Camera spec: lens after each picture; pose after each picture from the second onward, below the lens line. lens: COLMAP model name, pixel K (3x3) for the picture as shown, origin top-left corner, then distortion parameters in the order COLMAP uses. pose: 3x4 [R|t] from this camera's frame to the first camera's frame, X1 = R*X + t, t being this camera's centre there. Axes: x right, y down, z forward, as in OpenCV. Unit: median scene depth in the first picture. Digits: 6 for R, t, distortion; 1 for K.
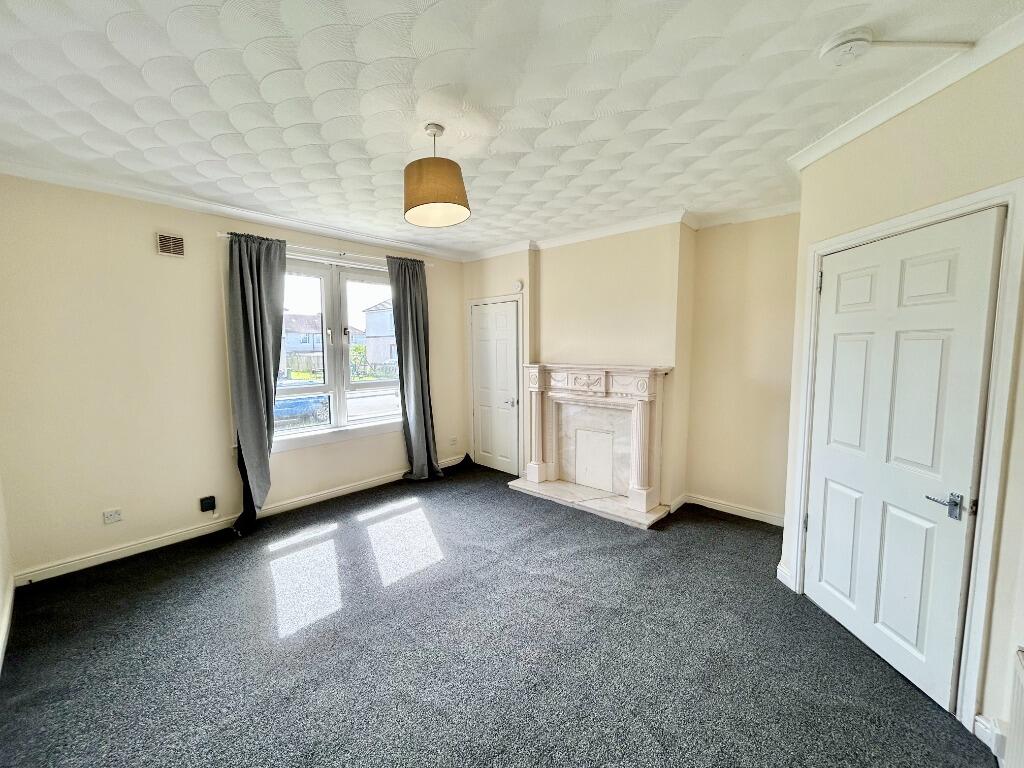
lens RADIAL K [[413.9, 0, 512.0], [0, 413.9, 384.0], [0, 0, 1]] dist [-0.001805, 0.000268]
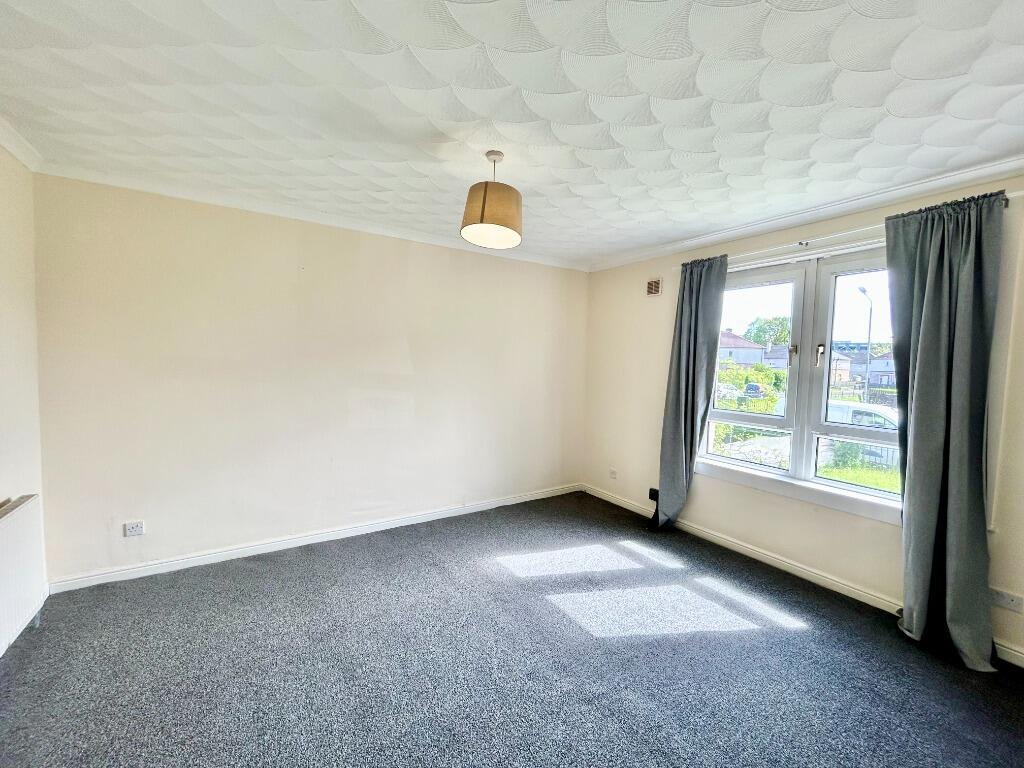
lens RADIAL K [[413.9, 0, 512.0], [0, 413.9, 384.0], [0, 0, 1]] dist [-0.001805, 0.000268]
pose [[-0.248232, 0.053519, -0.967221, 0.513826], [-0.115057, 0.989776, 0.084296, -0.083102], [0.961844, 0.132210, -0.239536, 0.833224]]
